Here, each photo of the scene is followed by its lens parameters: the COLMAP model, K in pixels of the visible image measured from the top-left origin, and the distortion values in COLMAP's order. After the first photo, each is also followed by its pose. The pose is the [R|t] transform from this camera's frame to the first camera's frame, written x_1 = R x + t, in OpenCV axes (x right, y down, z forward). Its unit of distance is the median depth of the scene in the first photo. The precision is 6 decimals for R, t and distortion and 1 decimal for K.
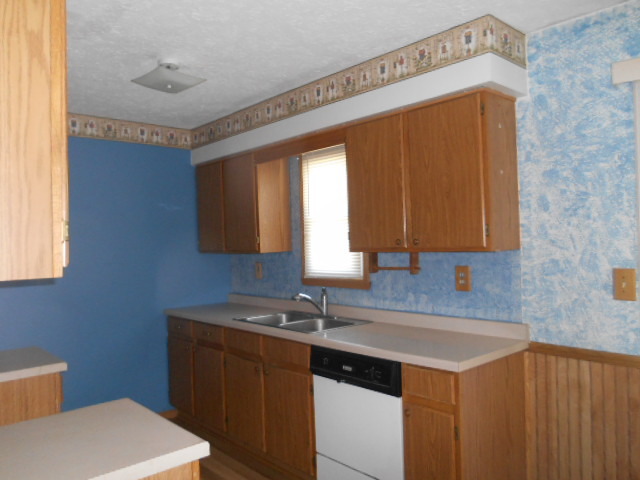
lens RADIAL K [[491.2, 0, 320.0], [0, 491.2, 240.0], [0, 0, 1]] dist [-0.033356, 0.004782]
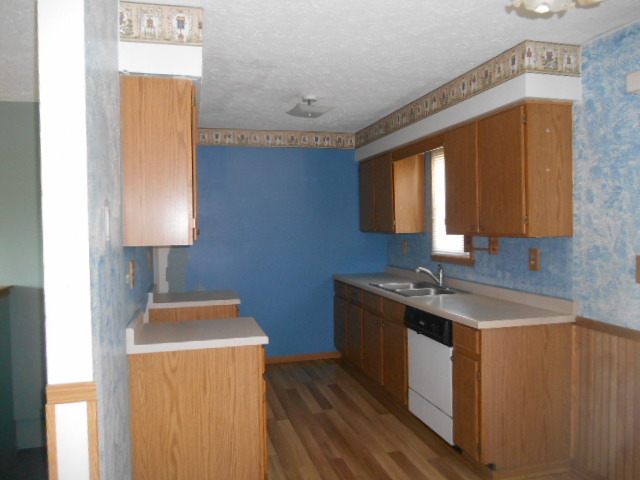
lens RADIAL K [[491.2, 0, 320.0], [0, 491.2, 240.0], [0, 0, 1]] dist [-0.033356, 0.004782]
pose [[0.890489, 0.027511, -0.454173, 0.405566], [-0.006250, 0.998816, 0.048247, -0.023269], [0.454962, -0.040125, 0.889606, -0.288287]]
